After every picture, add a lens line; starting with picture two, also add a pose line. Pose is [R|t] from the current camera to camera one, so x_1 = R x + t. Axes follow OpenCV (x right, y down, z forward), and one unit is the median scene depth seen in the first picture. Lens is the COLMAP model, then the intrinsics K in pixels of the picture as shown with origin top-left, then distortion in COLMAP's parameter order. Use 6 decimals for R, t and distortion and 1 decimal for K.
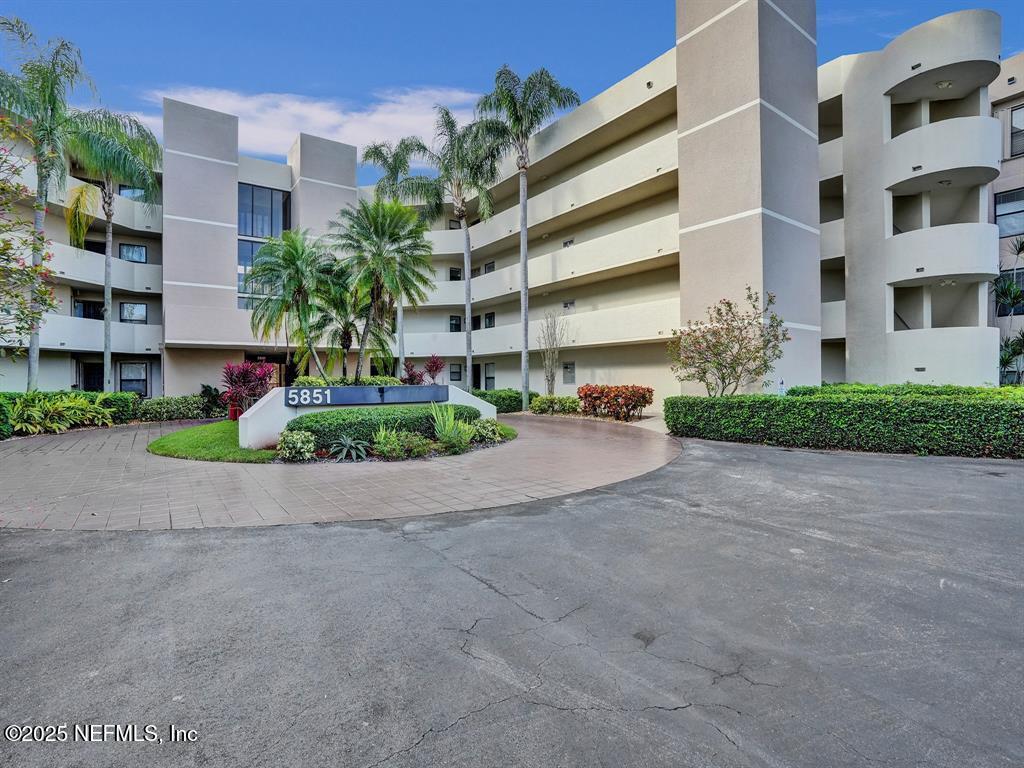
lens RADIAL K [[513.1, 0, 515.2], [0, 513.1, 380.5], [0, 0, 1]] dist [-0.051389, 0.000342]
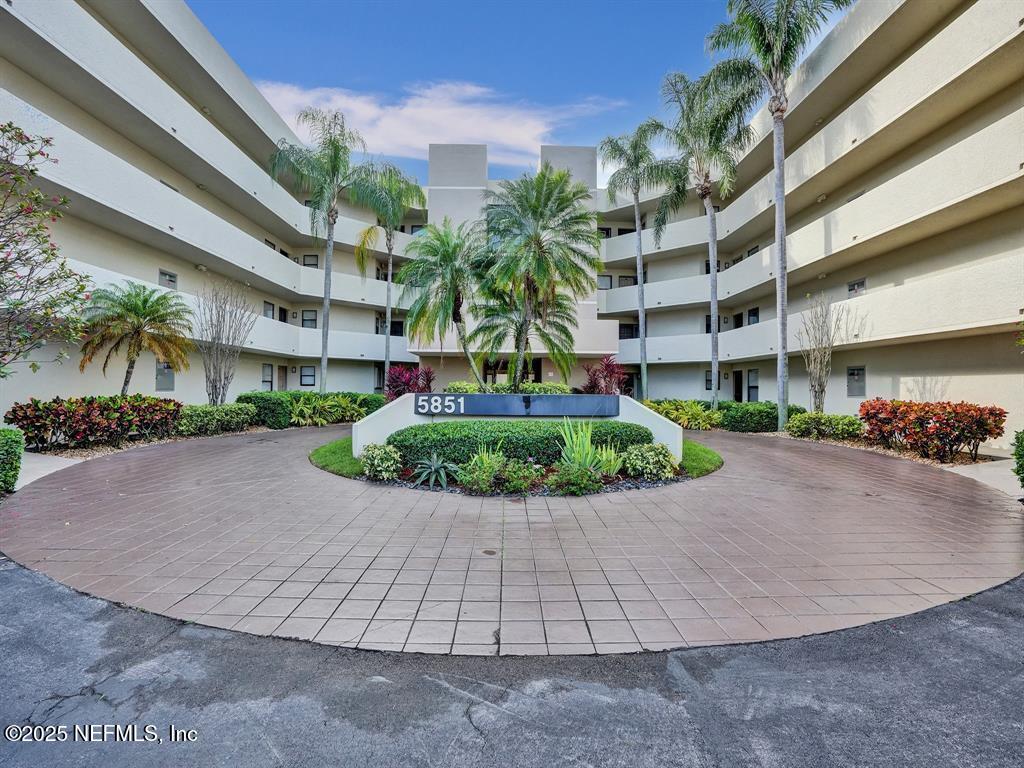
lens RADIAL K [[474.9, 0, 509.4], [0, 474.9, 384.9], [0, 0, 1]] dist [-0.062812, 0.022839]
pose [[0.813418, 0.012561, -0.581544, 0.108746], [-0.016282, 0.999867, -0.001177, -0.002324], [0.581452, 0.010426, 0.813514, 0.247803]]
